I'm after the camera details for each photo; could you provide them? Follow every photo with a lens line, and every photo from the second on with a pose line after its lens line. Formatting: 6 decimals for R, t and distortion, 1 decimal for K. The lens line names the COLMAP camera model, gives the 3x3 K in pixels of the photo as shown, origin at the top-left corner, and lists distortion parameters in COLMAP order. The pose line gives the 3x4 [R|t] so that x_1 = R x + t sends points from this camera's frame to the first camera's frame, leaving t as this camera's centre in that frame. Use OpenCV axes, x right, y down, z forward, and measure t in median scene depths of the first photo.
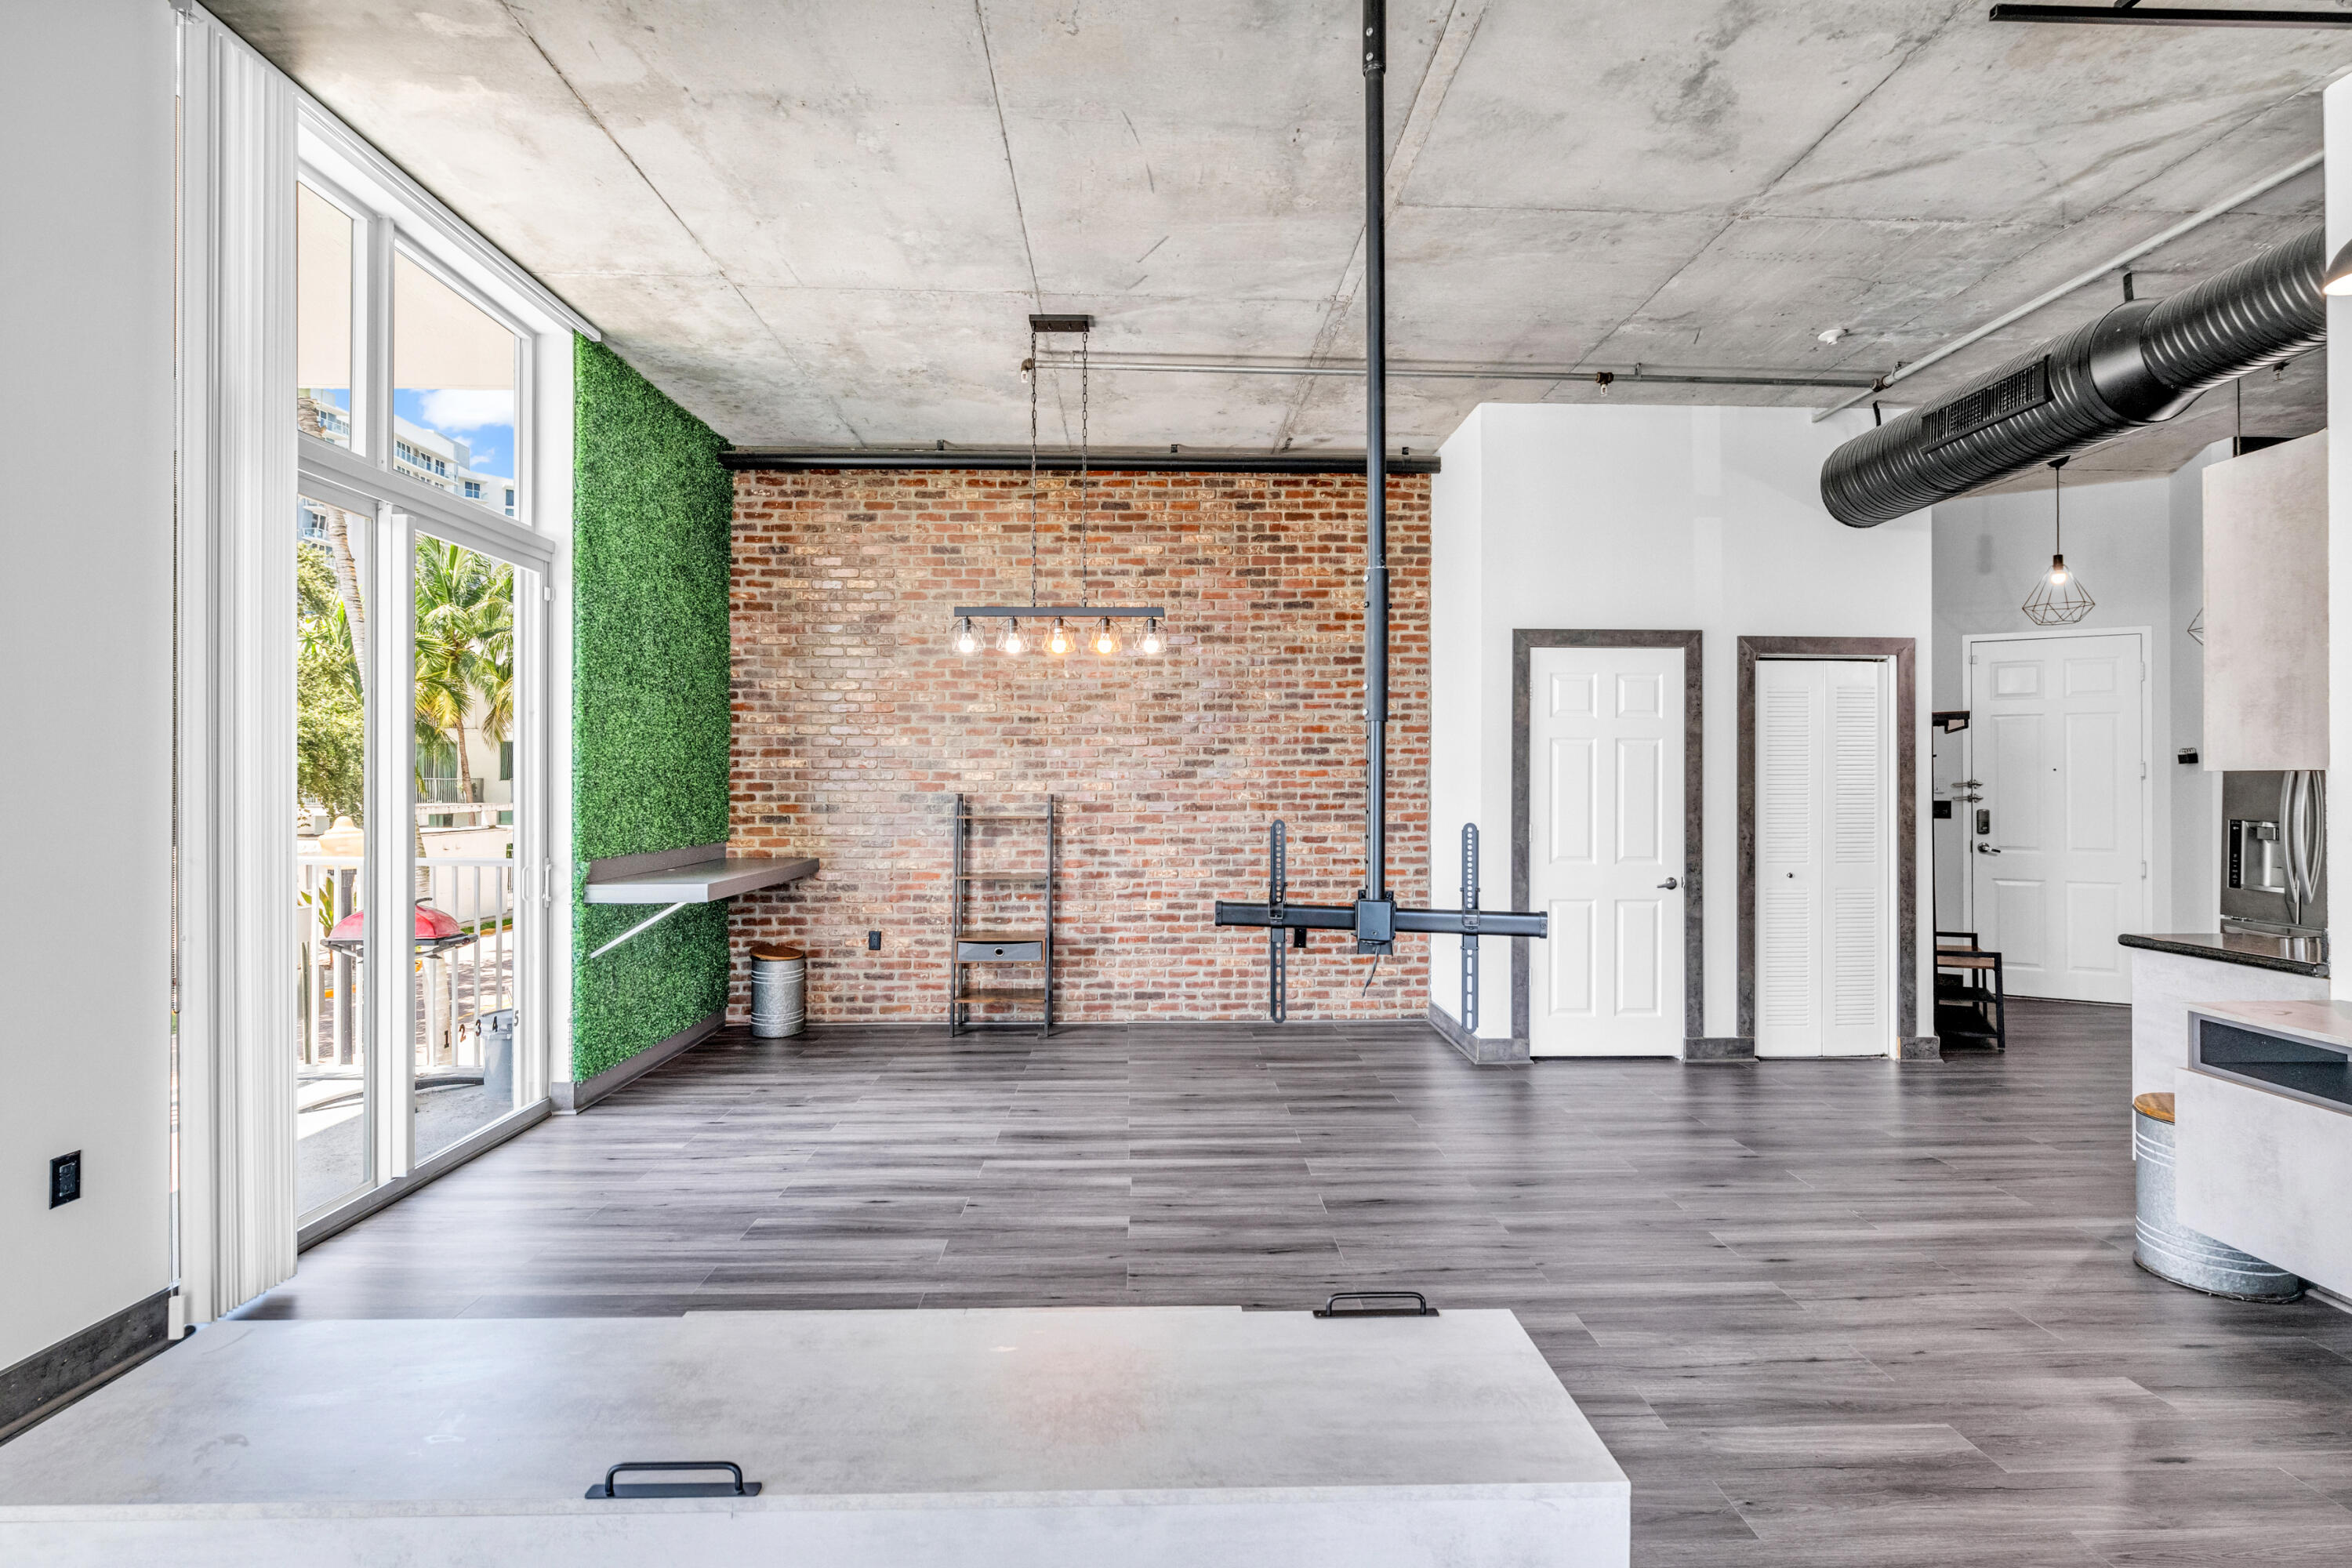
lens RADIAL K [[1115.4, 0, 1179.3], [0, 1115.4, 775.7], [0, 0, 1]] dist [0.000779, -0.000258]
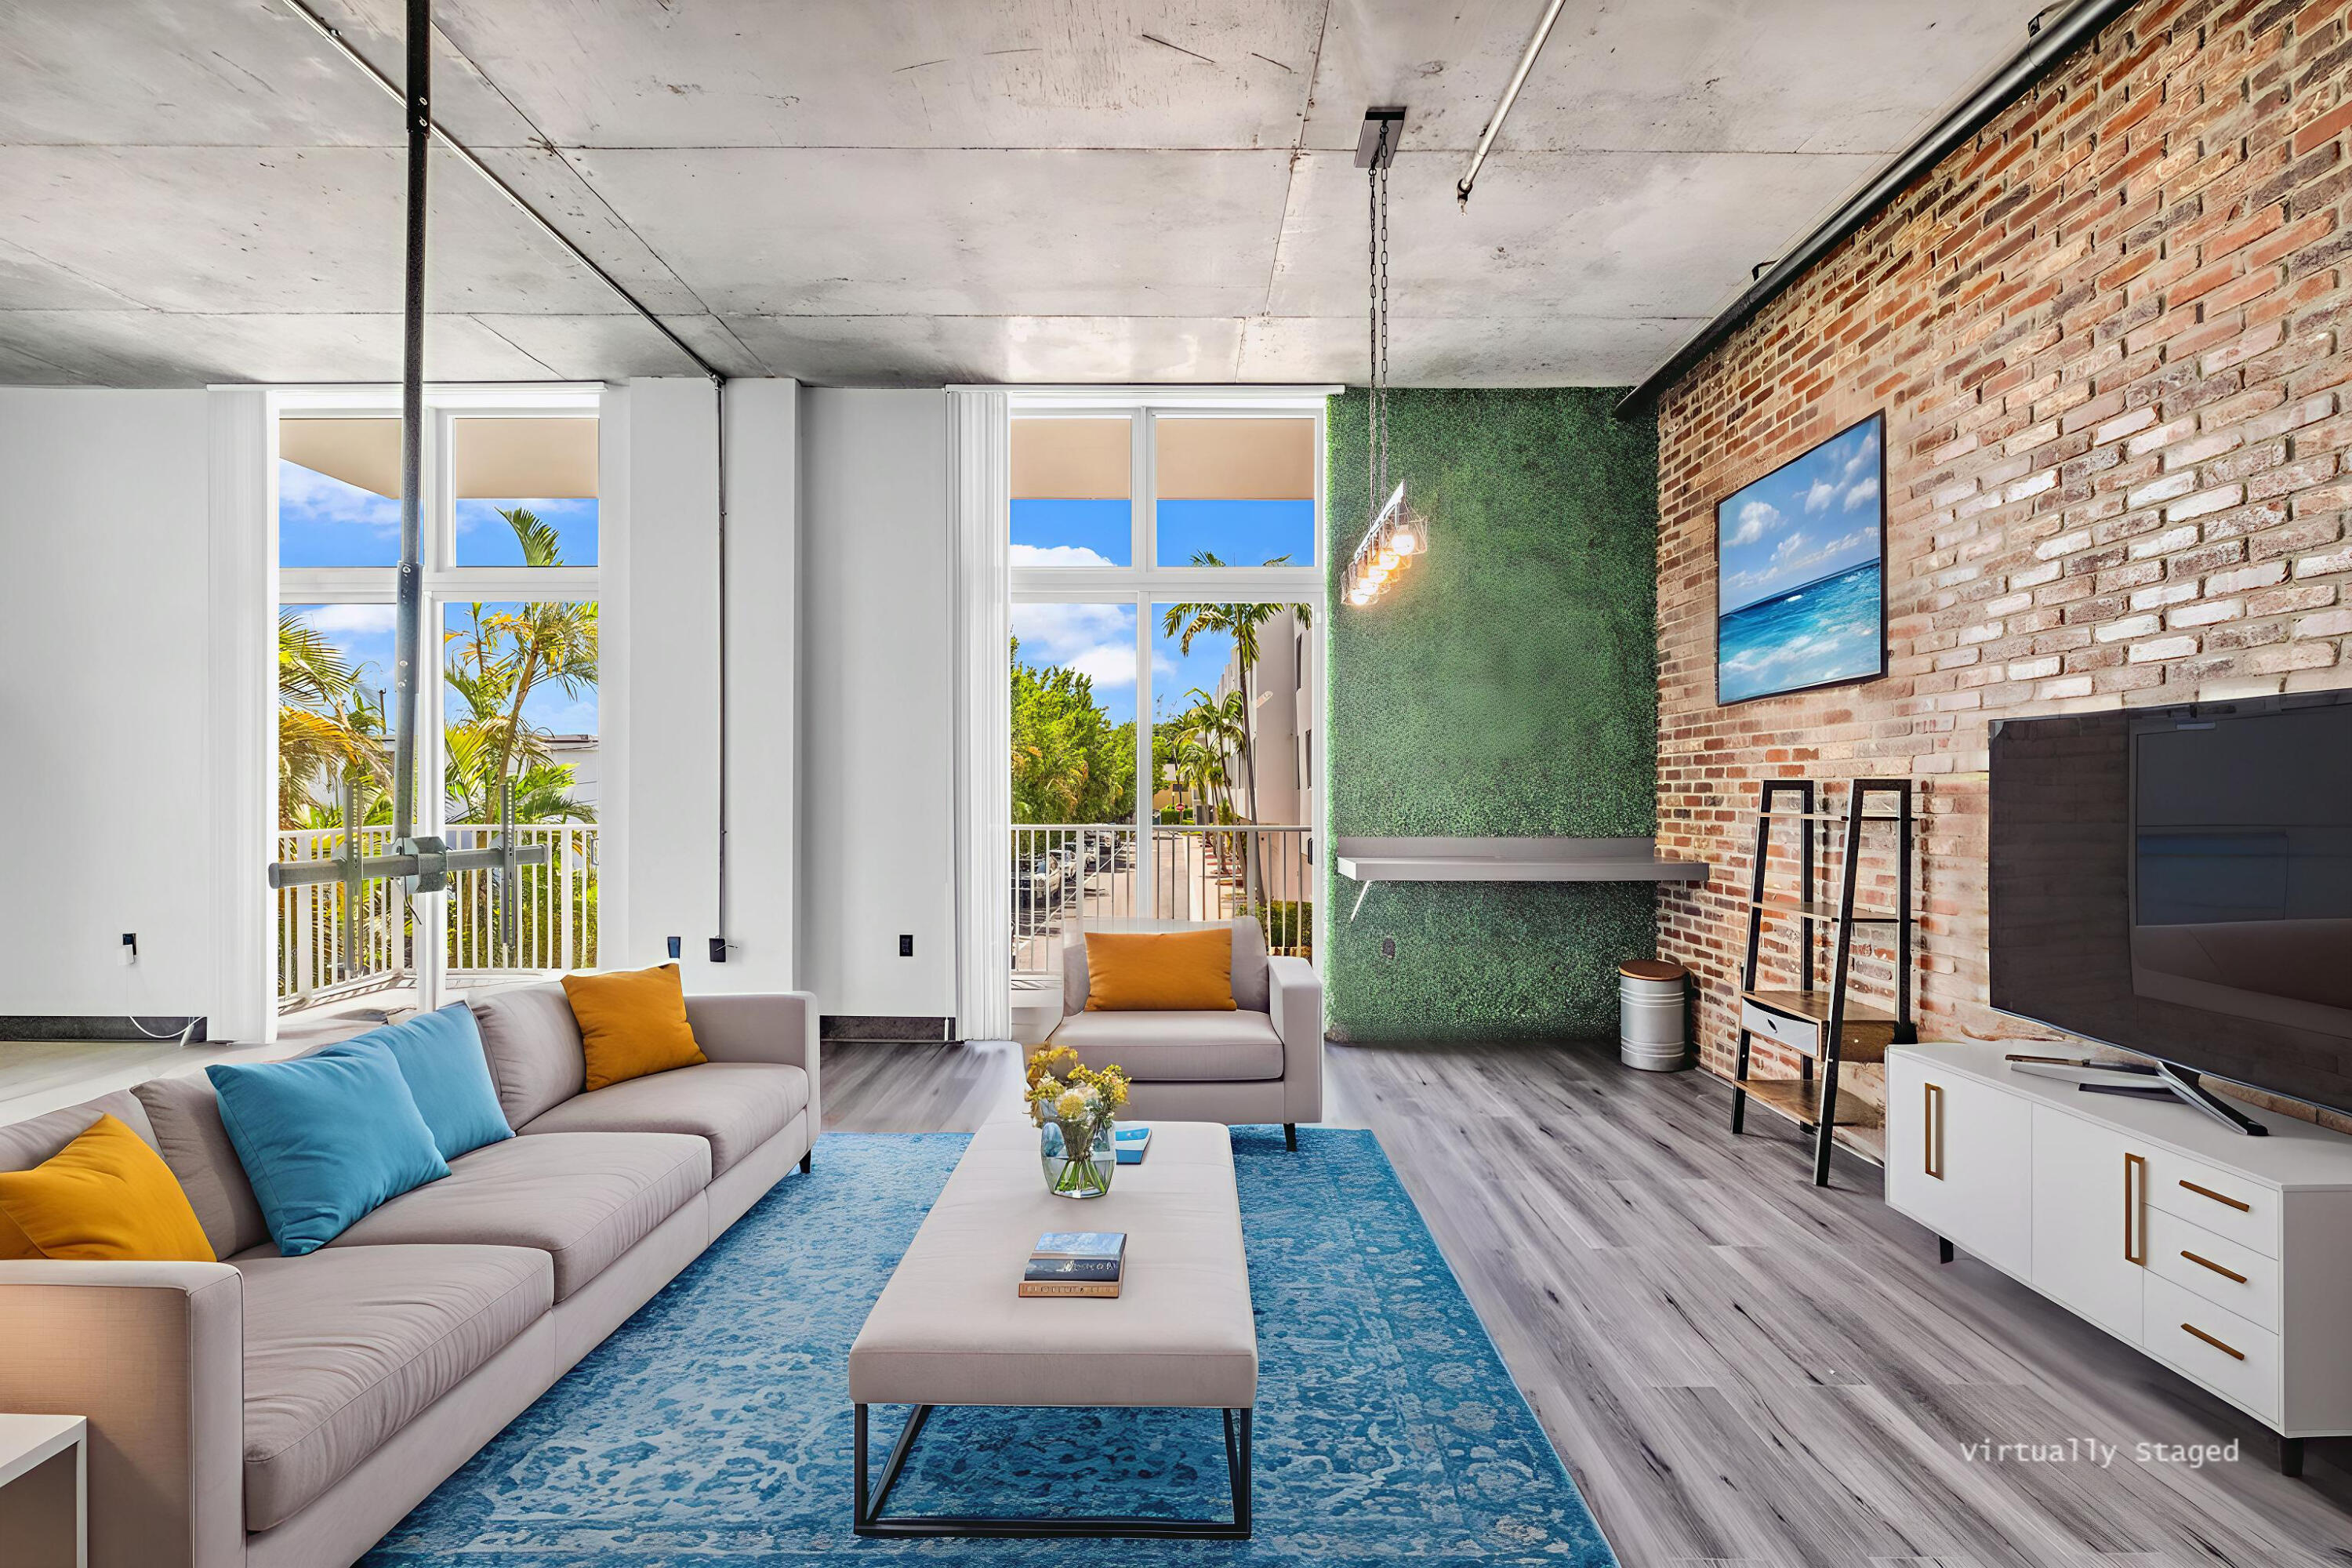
lens RADIAL K [[1037.5, 0, 1180.3], [0, 1037.5, 790.7], [0, 0, 1]] dist [-0.000504, 0.000274]
pose [[-0.035253, -0.000441, -0.999378, 0.425069], [0.004107, 0.999991, -0.000586, 0.020876], [0.999370, -0.004125, -0.035251, 0.645829]]
